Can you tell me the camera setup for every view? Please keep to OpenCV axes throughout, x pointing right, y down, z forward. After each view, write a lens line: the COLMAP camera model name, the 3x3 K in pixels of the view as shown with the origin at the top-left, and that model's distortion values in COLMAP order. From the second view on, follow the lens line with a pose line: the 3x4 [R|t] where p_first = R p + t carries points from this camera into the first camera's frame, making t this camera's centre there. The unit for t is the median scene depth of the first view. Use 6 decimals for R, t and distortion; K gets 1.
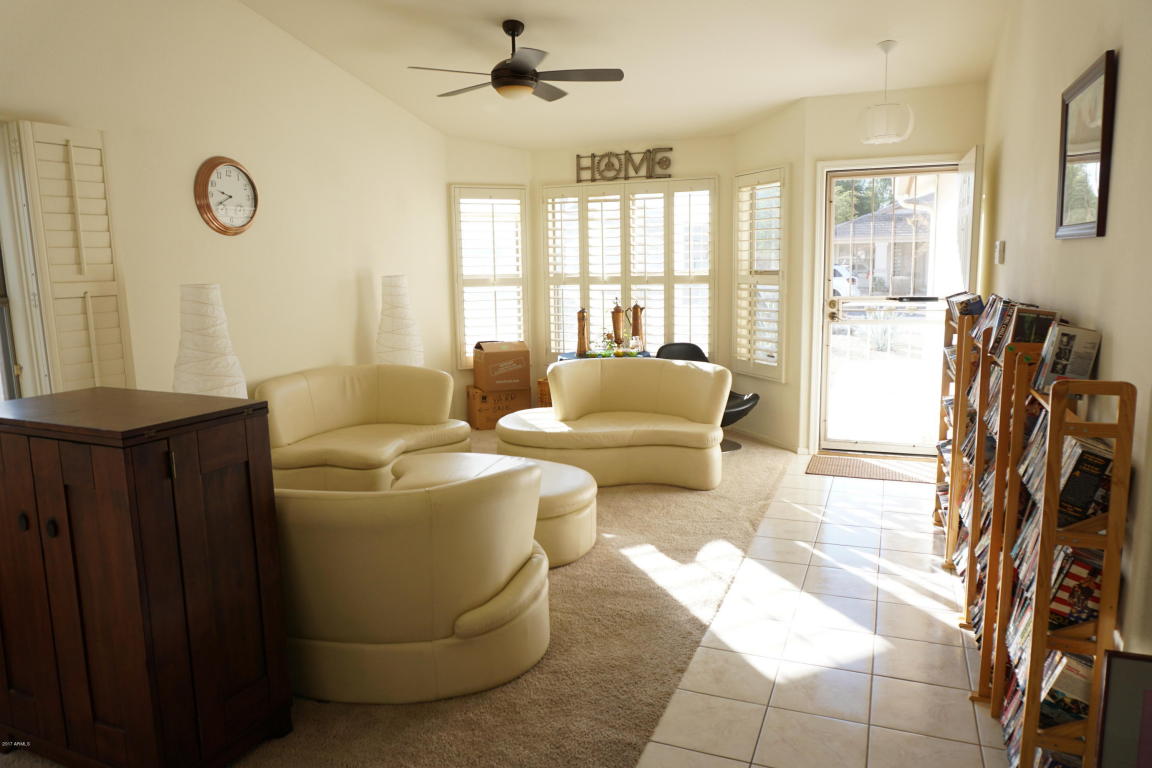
lens RADIAL K [[763.5, 0, 576.0], [0, 763.5, 384.0], [0, 0, 1]] dist [-0.071595, 0.048883]
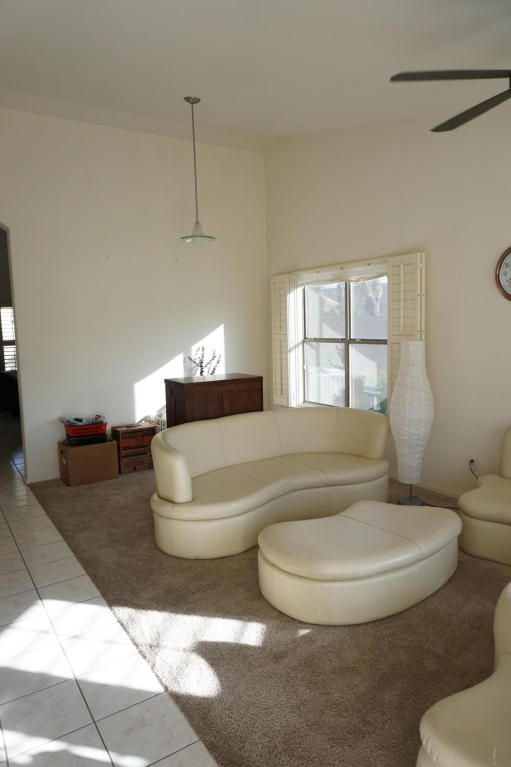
lens RADIAL K [[508.3, 0, 255.5], [0, 508.3, 383.5], [0, 0, 1]] dist [-0.071595, 0.048883]
pose [[-0.556283, 0.122630, -0.821895, 0.627521], [-0.115400, 0.968068, 0.222546, -0.267938], [0.822941, 0.218645, -0.524368, 1.384031]]
